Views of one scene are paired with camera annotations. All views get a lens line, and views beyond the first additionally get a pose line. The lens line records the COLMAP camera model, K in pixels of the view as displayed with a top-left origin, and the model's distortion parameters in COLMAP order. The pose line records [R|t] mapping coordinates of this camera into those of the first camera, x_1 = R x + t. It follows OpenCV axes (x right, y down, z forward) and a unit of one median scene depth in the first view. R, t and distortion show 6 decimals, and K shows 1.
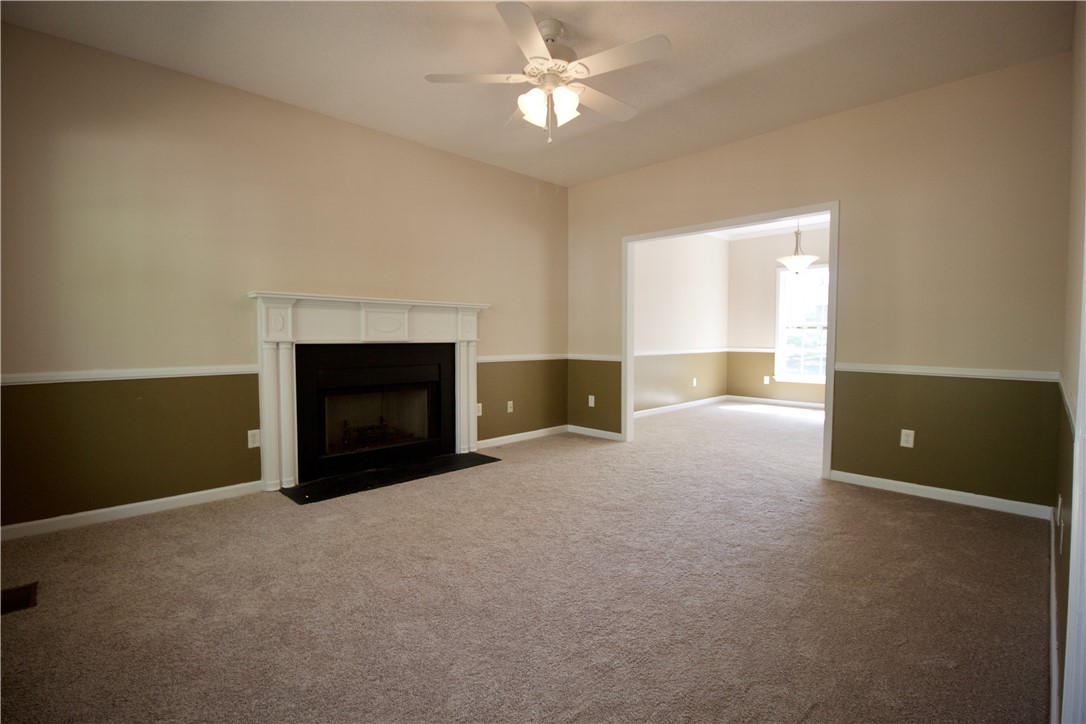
lens RADIAL K [[508.1, 0, 543.0], [0, 508.1, 362.0], [0, 0, 1]] dist [-0.001071, -0.000303]
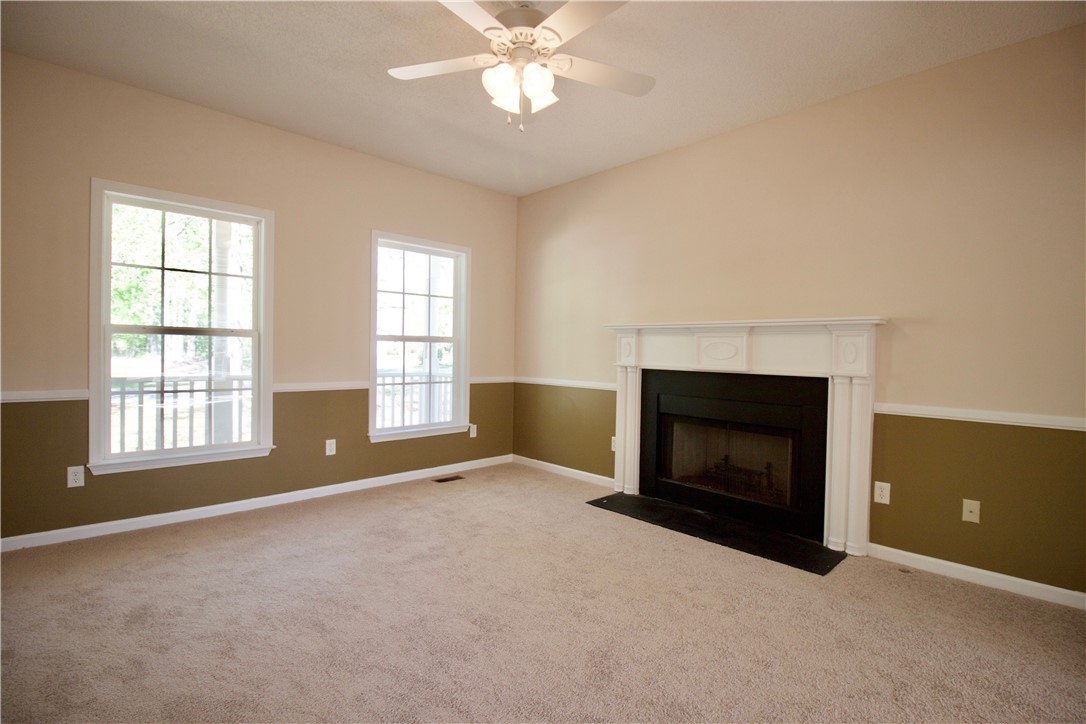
lens RADIAL K [[508.1, 0, 543.0], [0, 508.1, 362.0], [0, 0, 1]] dist [-0.001071, -0.000303]
pose [[-0.009181, 0.004891, -0.999946, 0.589184], [-0.087909, 0.996112, 0.005680, -0.034284], [0.996086, 0.087956, -0.008715, 0.736419]]
